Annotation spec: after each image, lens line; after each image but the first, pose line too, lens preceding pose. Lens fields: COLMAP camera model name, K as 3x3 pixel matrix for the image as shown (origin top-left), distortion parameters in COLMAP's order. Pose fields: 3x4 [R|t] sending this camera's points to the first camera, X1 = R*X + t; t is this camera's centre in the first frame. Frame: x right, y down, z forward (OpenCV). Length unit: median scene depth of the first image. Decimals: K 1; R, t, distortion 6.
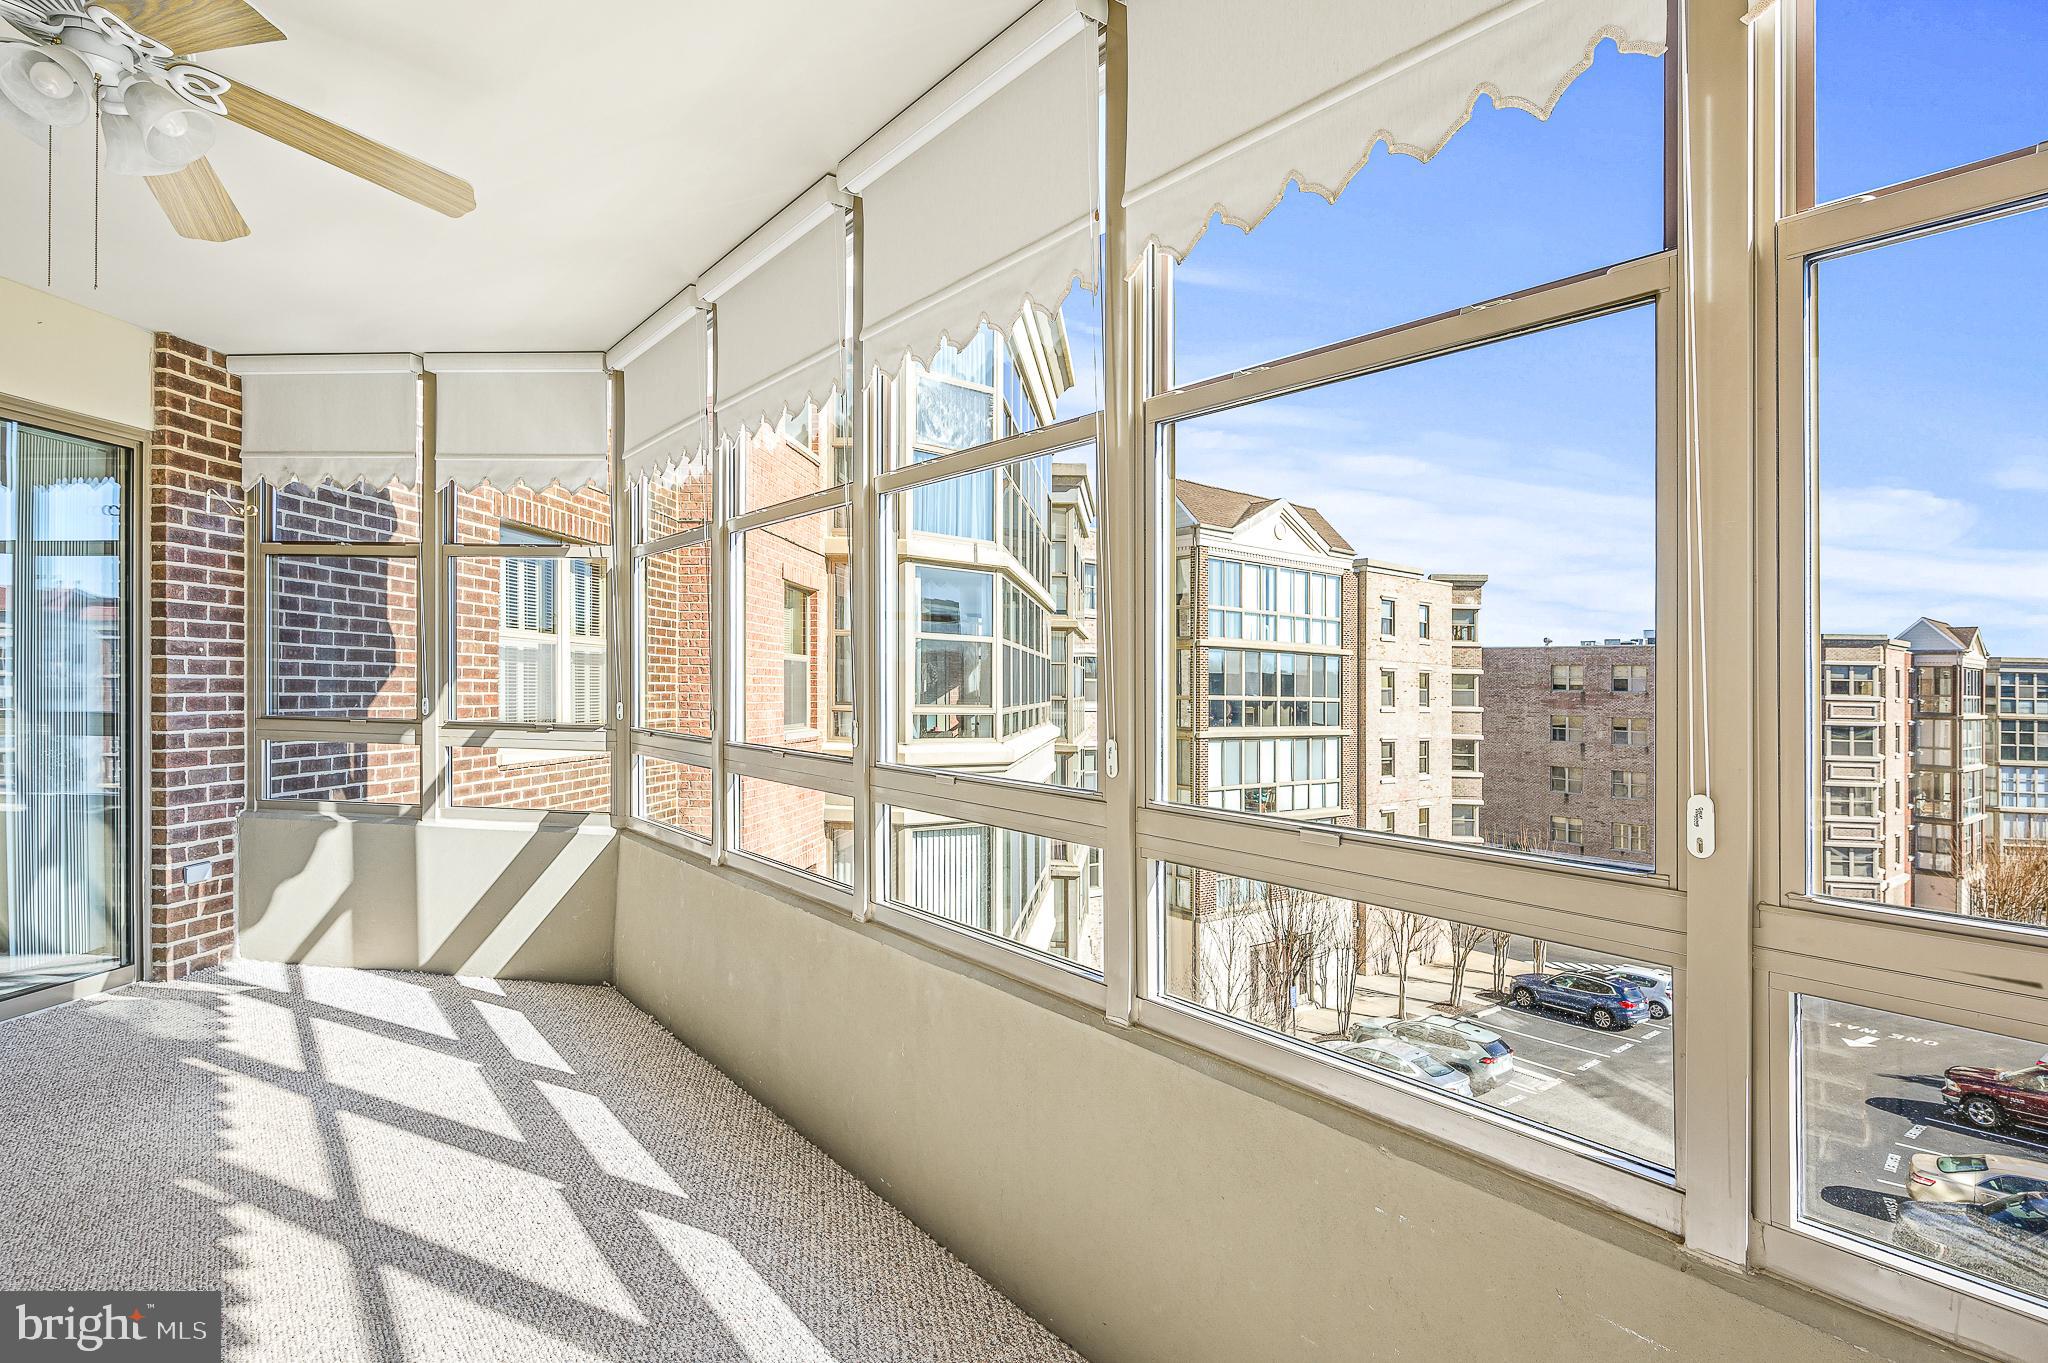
lens RADIAL K [[1020.6, 0, 1024.0], [0, 1020.6, 681.5], [0, 0, 1]] dist [-0.000675, -0.000171]
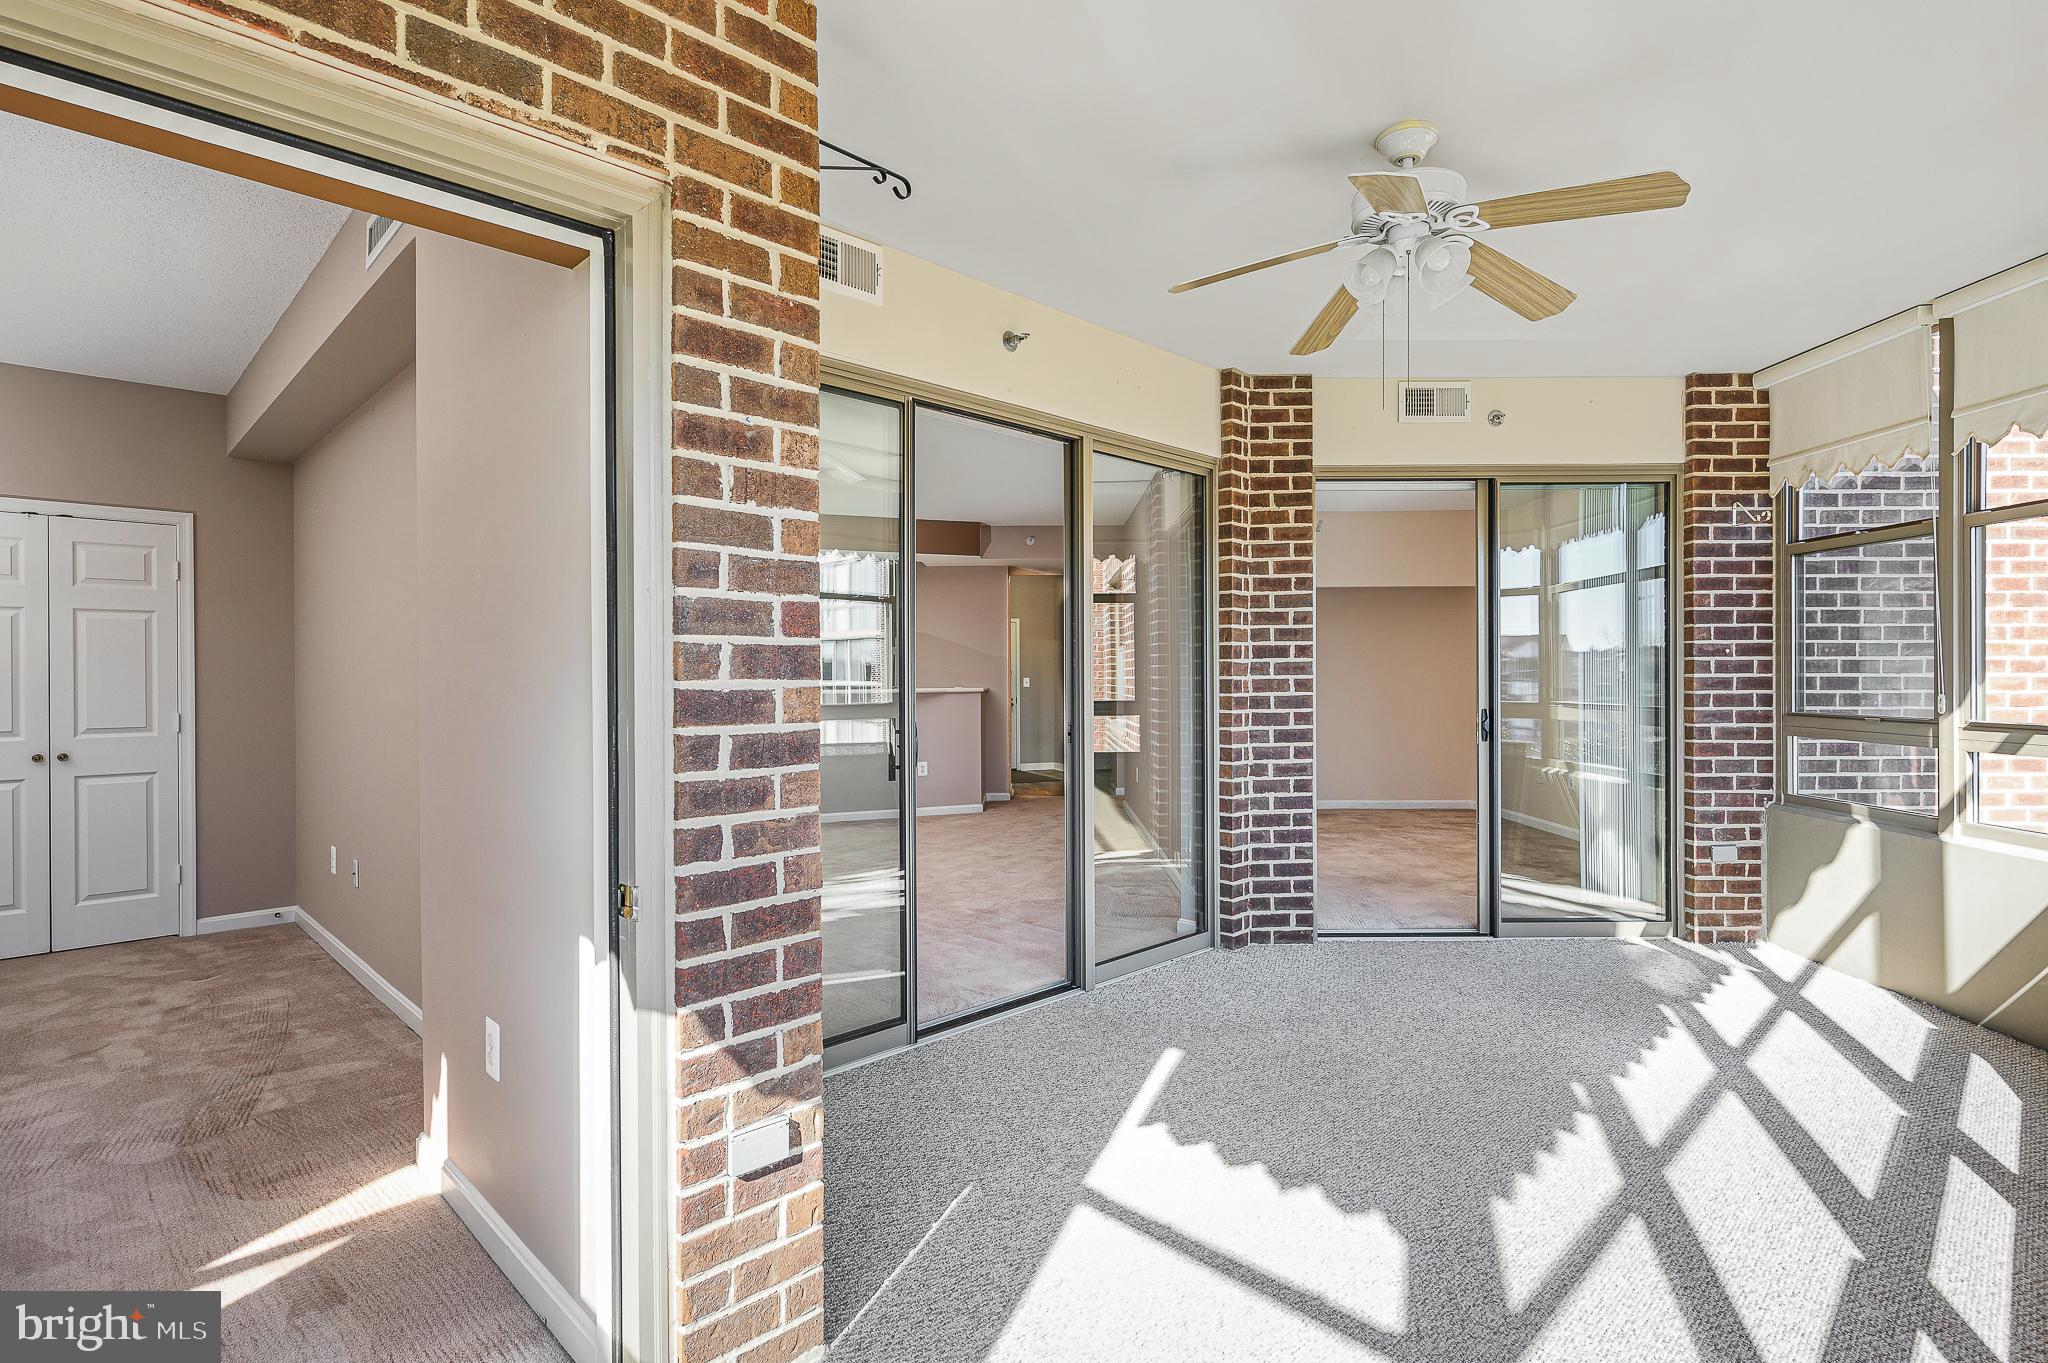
lens RADIAL K [[1007.6, 0, 1023.5], [0, 1007.6, 700.3], [0, 0, 1]] dist [-0.000925, -0.000218]
pose [[0.105020, 0.002177, -0.994468, 0.190453], [0.008528, 0.999959, 0.003090, 0.012167], [0.994434, -0.008805, 0.104997, 0.131792]]
